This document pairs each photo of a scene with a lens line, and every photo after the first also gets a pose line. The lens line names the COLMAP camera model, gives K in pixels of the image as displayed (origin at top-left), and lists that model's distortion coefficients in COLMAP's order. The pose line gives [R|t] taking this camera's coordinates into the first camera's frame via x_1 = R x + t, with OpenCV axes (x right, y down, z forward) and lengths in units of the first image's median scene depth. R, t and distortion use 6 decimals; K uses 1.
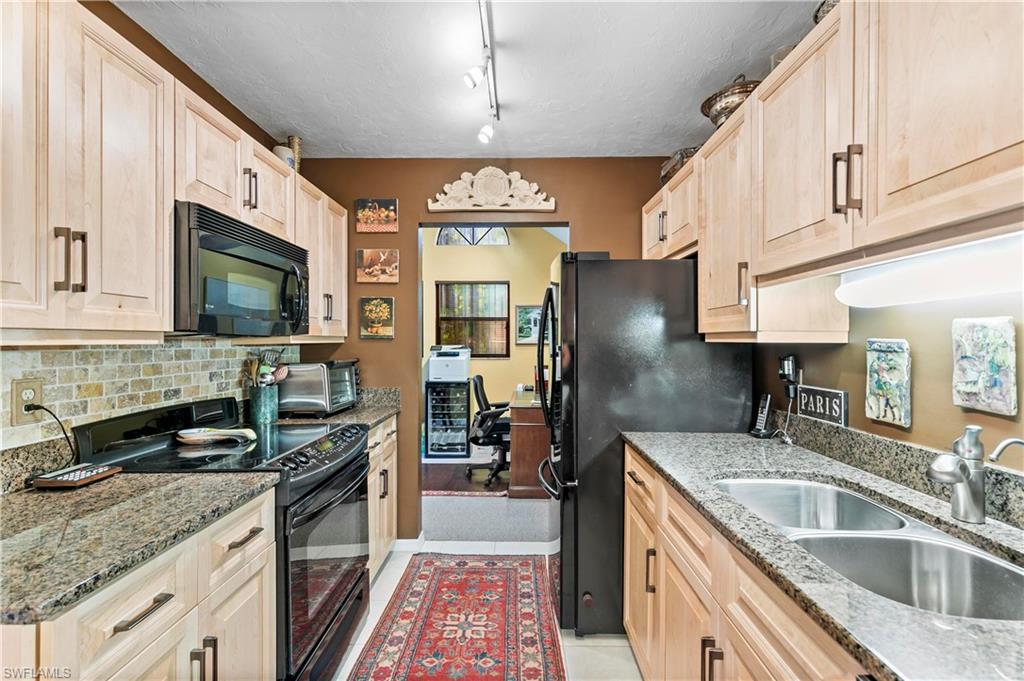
lens RADIAL K [[461.2, 0, 515.1], [0, 461.2, 338.6], [0, 0, 1]] dist [0.004931, -0.000497]
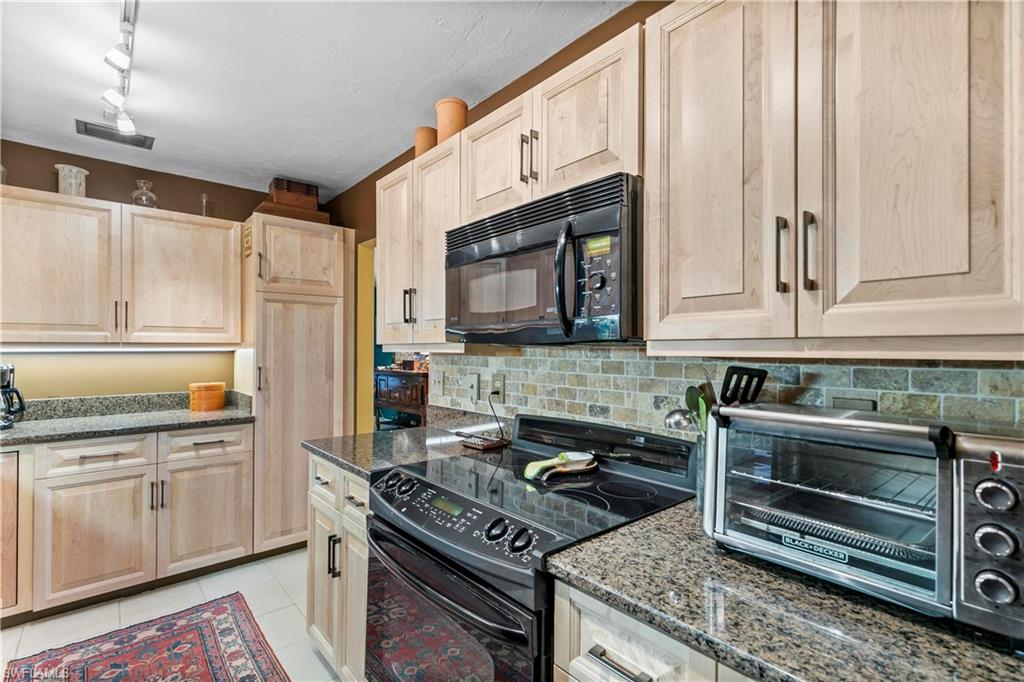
lens RADIAL K [[461.2, 0, 509.2], [0, 461.2, 347.3], [0, 0, 1]] dist [0.004931, -0.000497]
pose [[-0.752484, -0.004136, -0.658598, -0.035080], [0.001416, 0.999968, -0.007898, 0.005549], [0.658609, -0.006875, -0.752454, 1.675467]]
